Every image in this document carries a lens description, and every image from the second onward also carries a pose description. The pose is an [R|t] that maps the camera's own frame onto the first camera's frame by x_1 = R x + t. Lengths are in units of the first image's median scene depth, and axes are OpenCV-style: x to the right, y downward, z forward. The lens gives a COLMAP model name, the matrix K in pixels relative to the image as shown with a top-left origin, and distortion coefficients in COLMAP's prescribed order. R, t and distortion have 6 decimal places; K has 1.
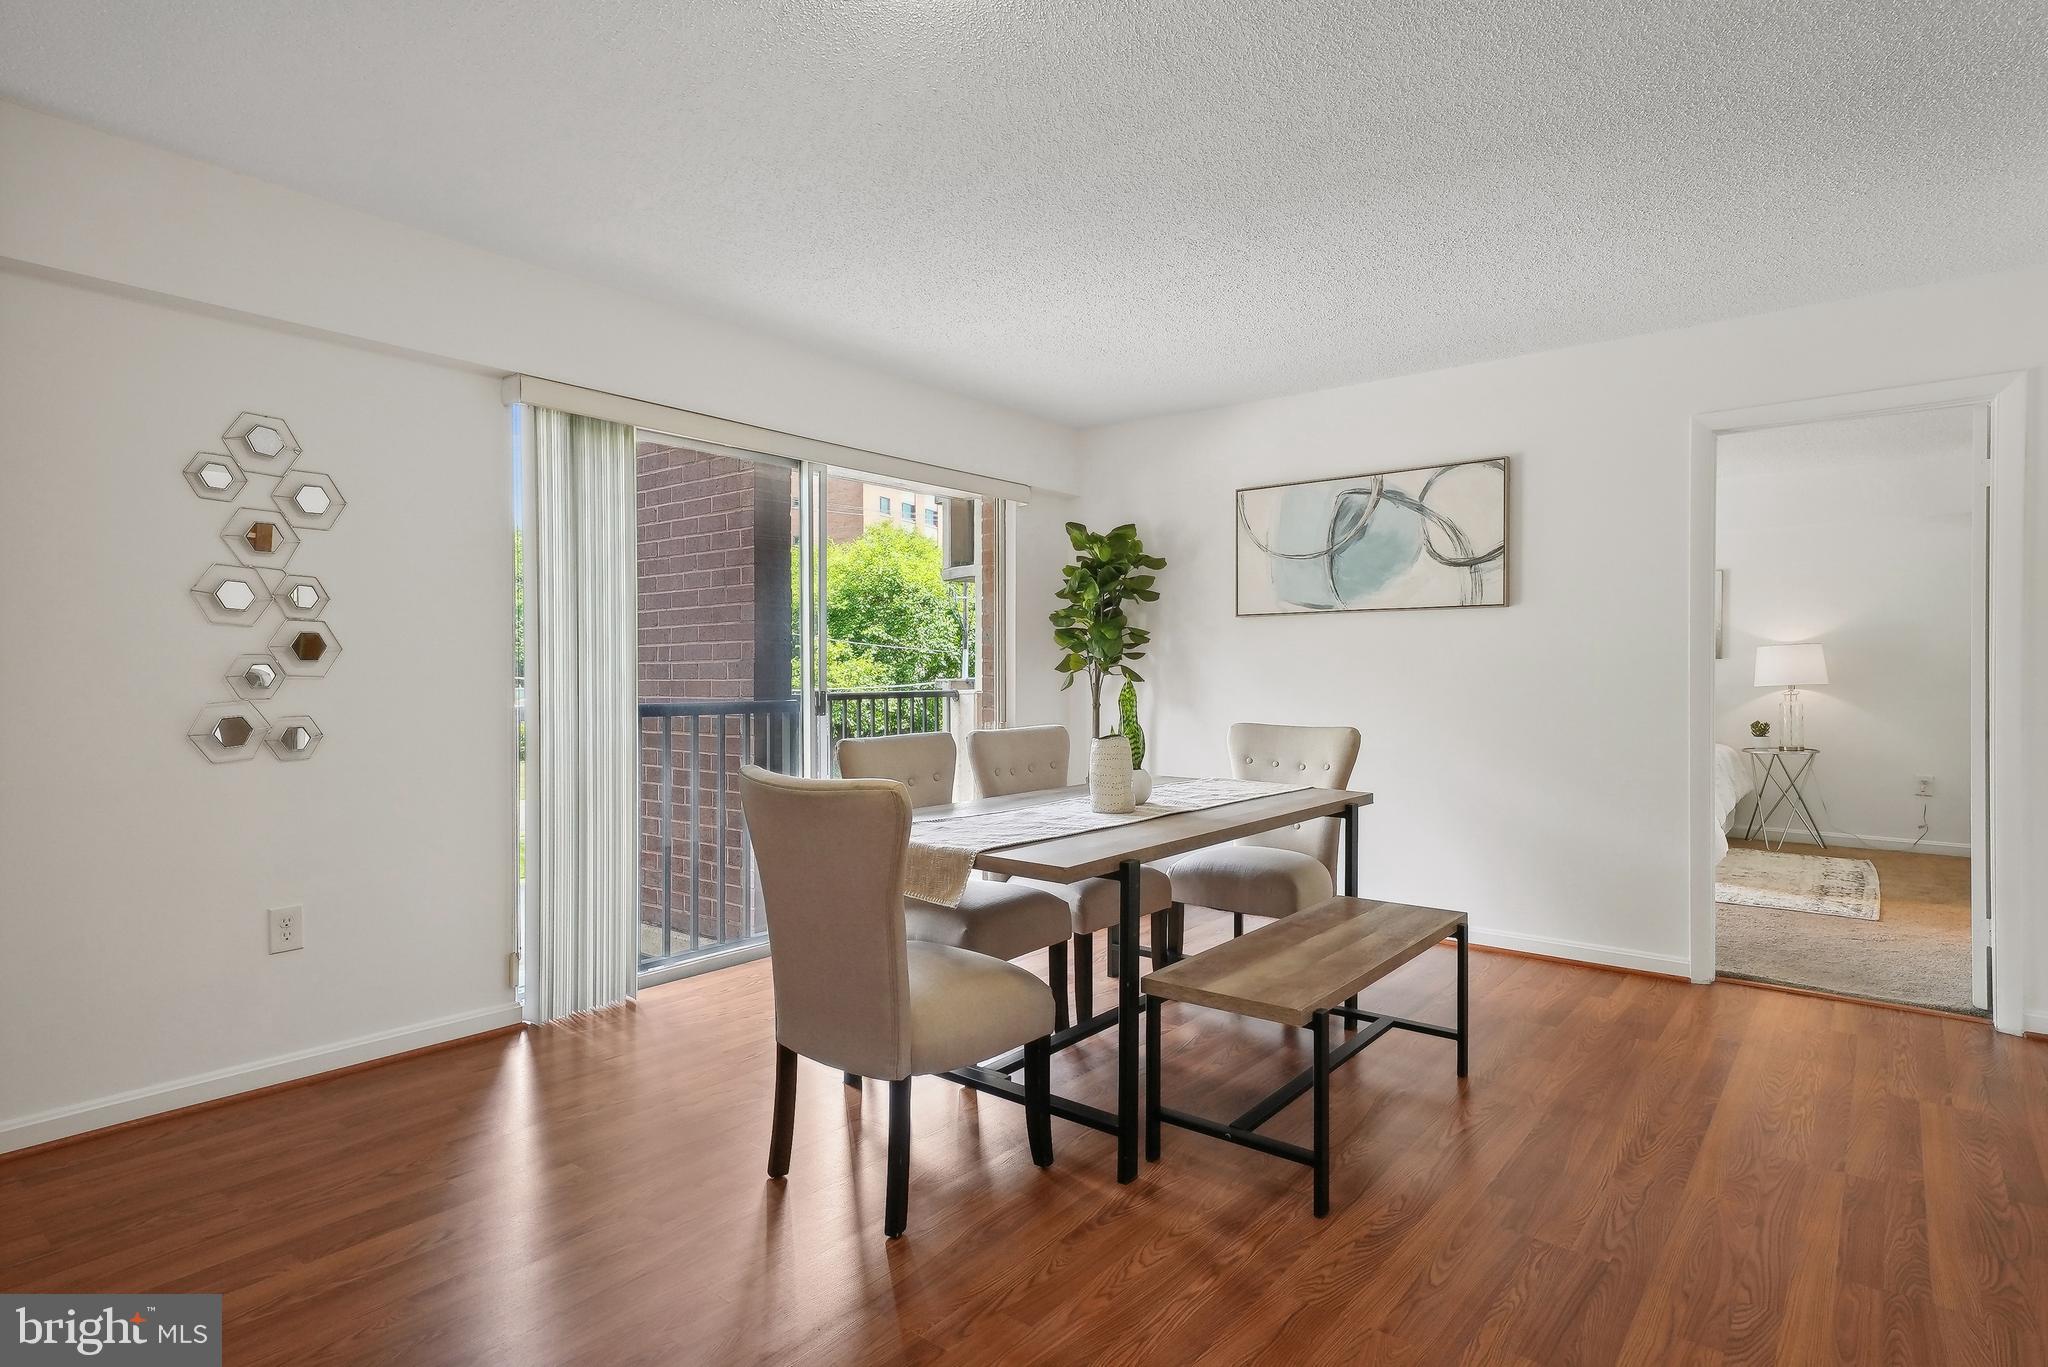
lens RADIAL K [[1076.3, 0, 1015.3], [0, 1076.3, 680.3], [0, 0, 1]] dist [0.023995, 0.000391]
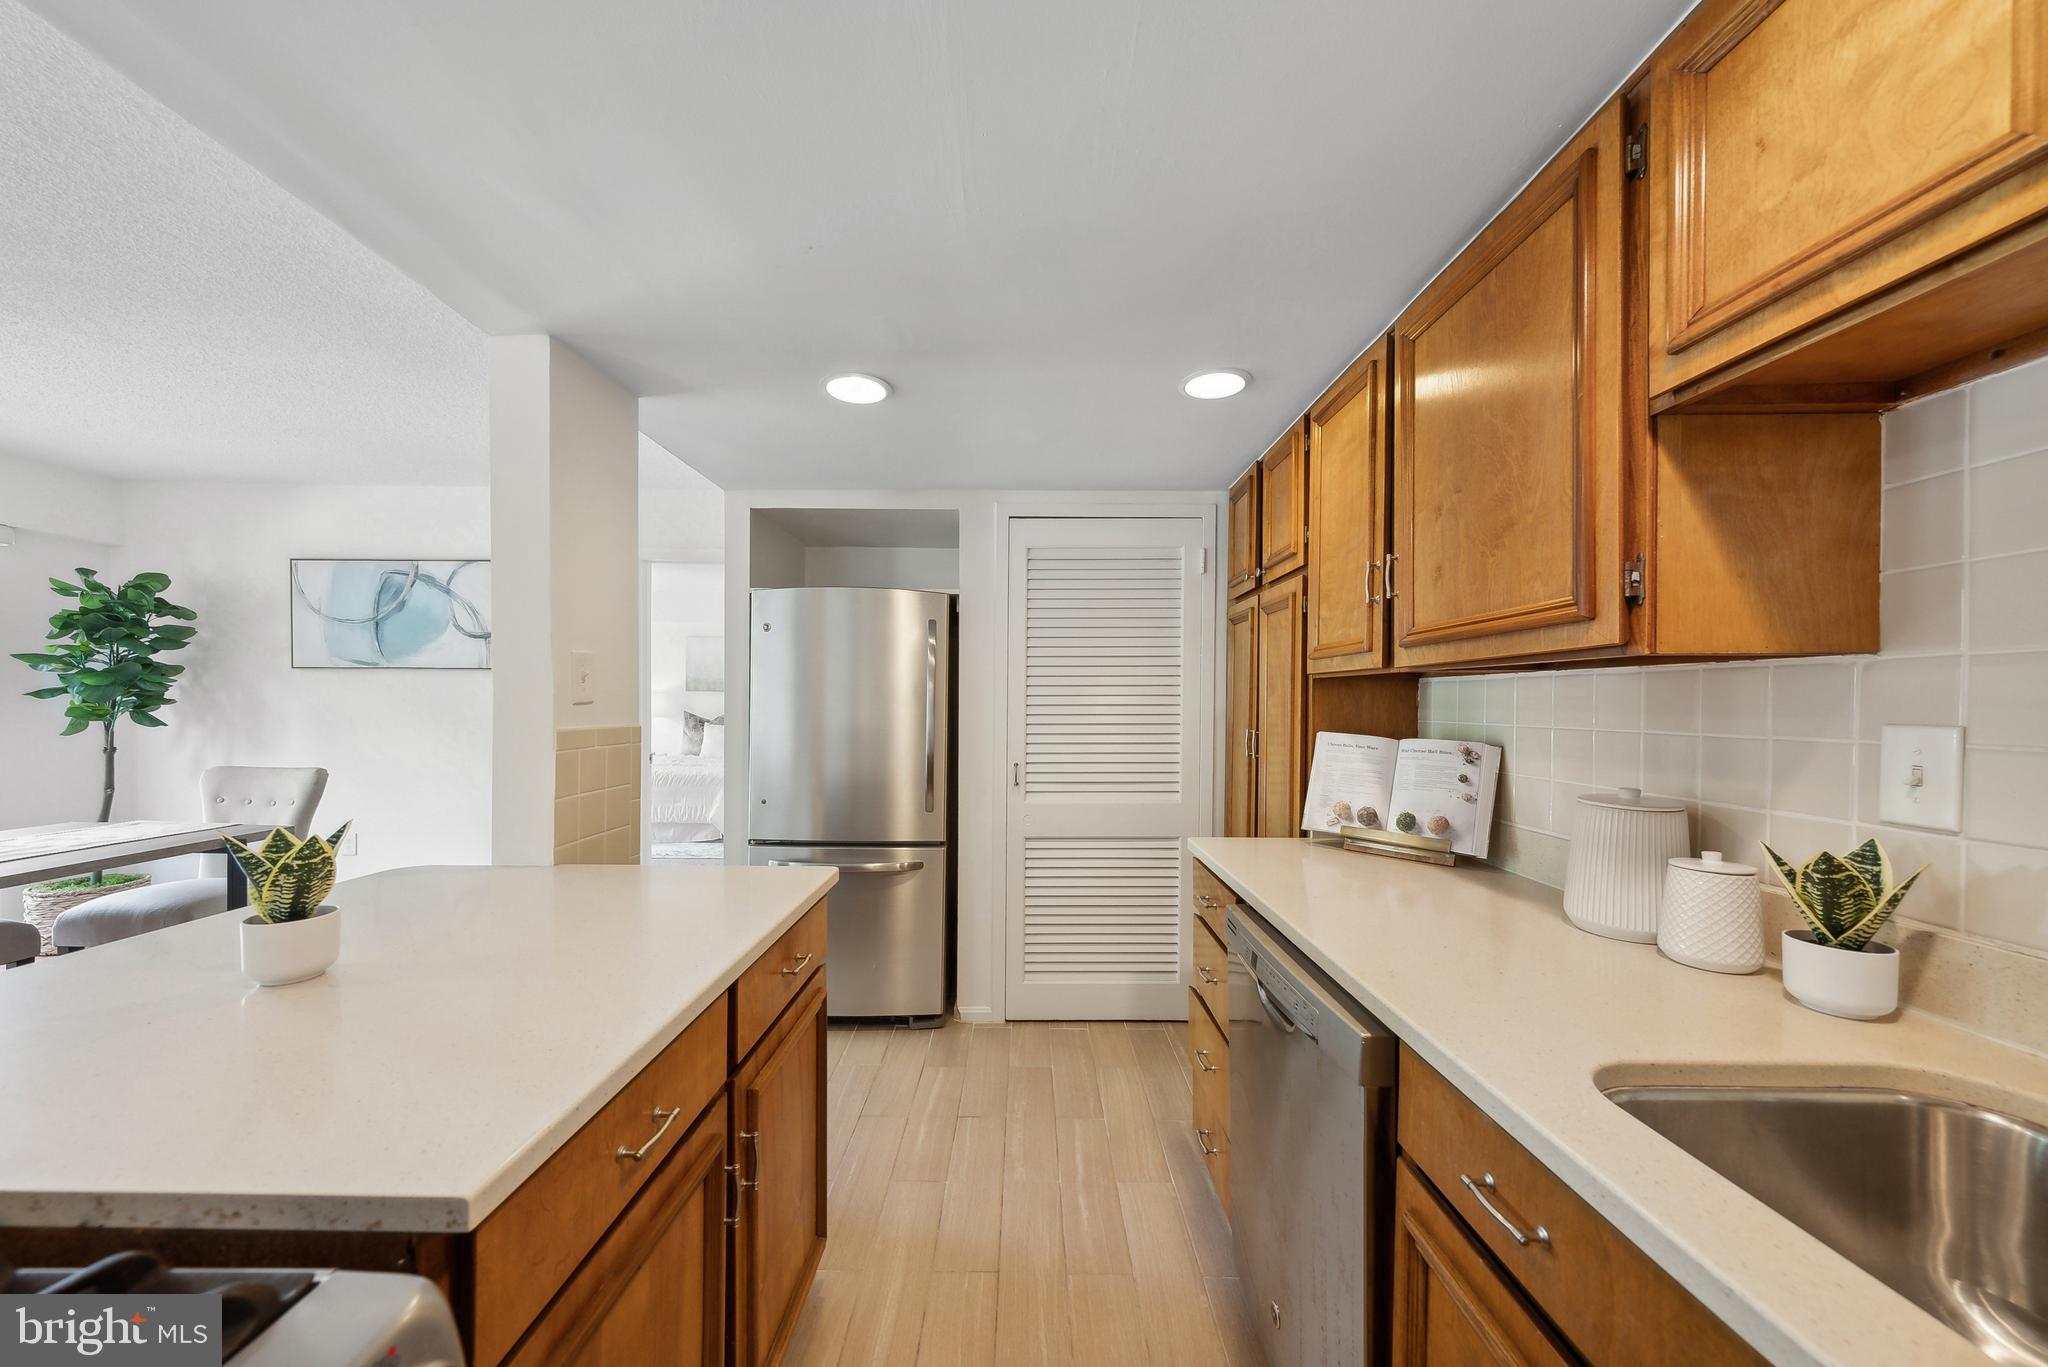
lens RADIAL K [[721.5, 0, 1016.8], [0, 721.5, 712.0], [0, 0, 1]] dist [0.001108, 0.000064]
pose [[0.784246, -0.001952, 0.620447, 0.354350], [-0.003938, 0.999959, 0.008123, -0.023586], [-0.620437, -0.008814, 0.784206, -0.092303]]
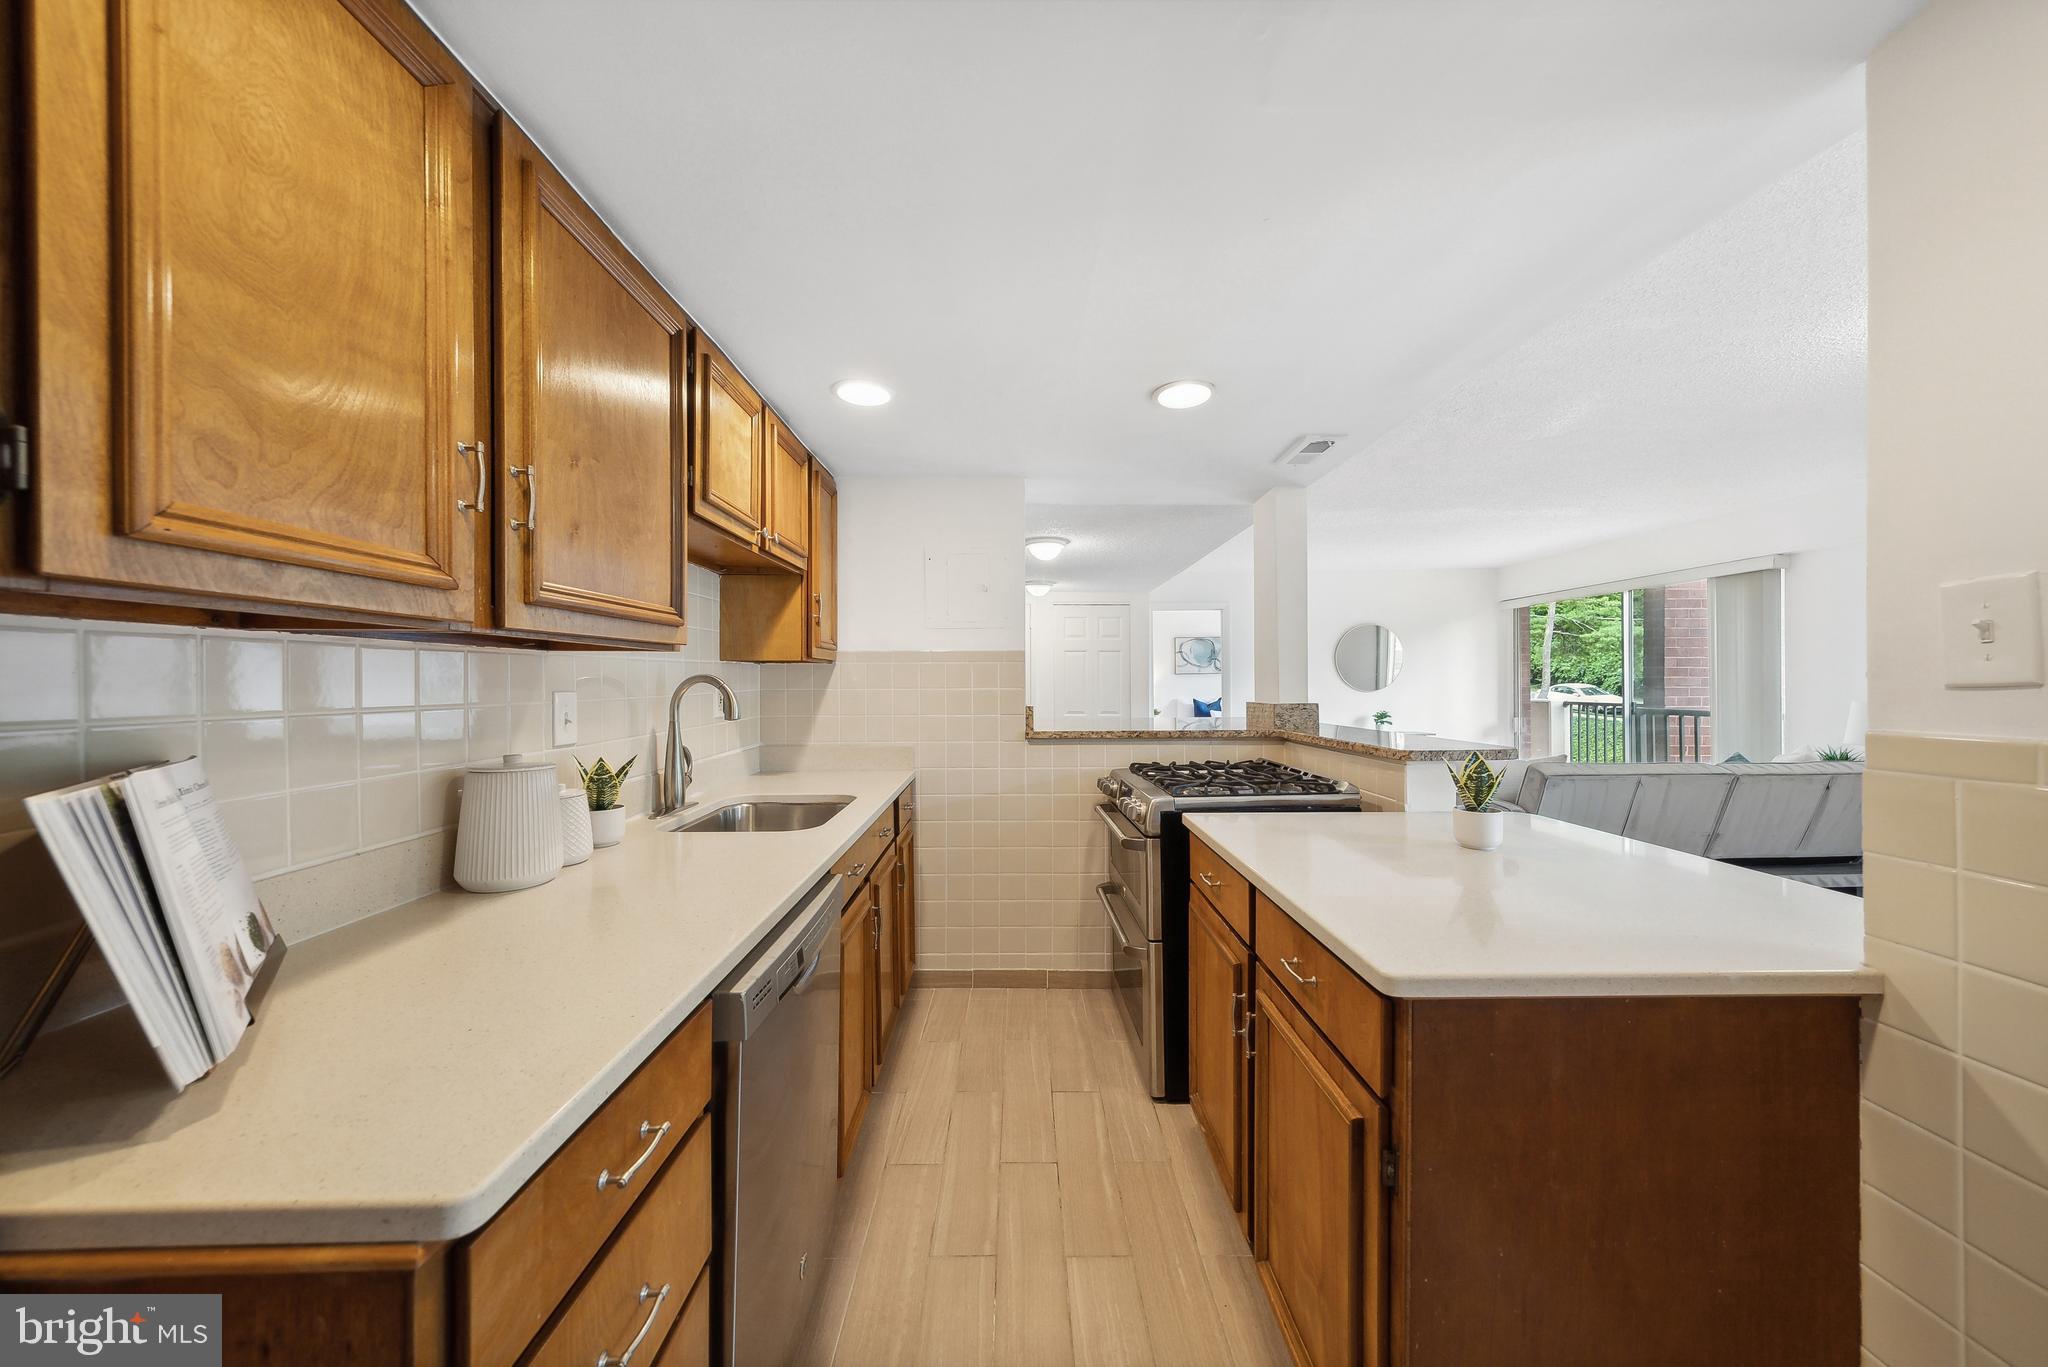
lens RADIAL K [[693.9, 0, 1024.0], [0, 693.9, 683.5], [0, 0, 1]] dist [0.000398, 0.000004]
pose [[-0.768383, 0.008883, -0.639928, 0.690953], [0.003985, 0.999951, 0.009095, -0.025756], [0.639977, 0.004439, -0.768381, 0.304126]]
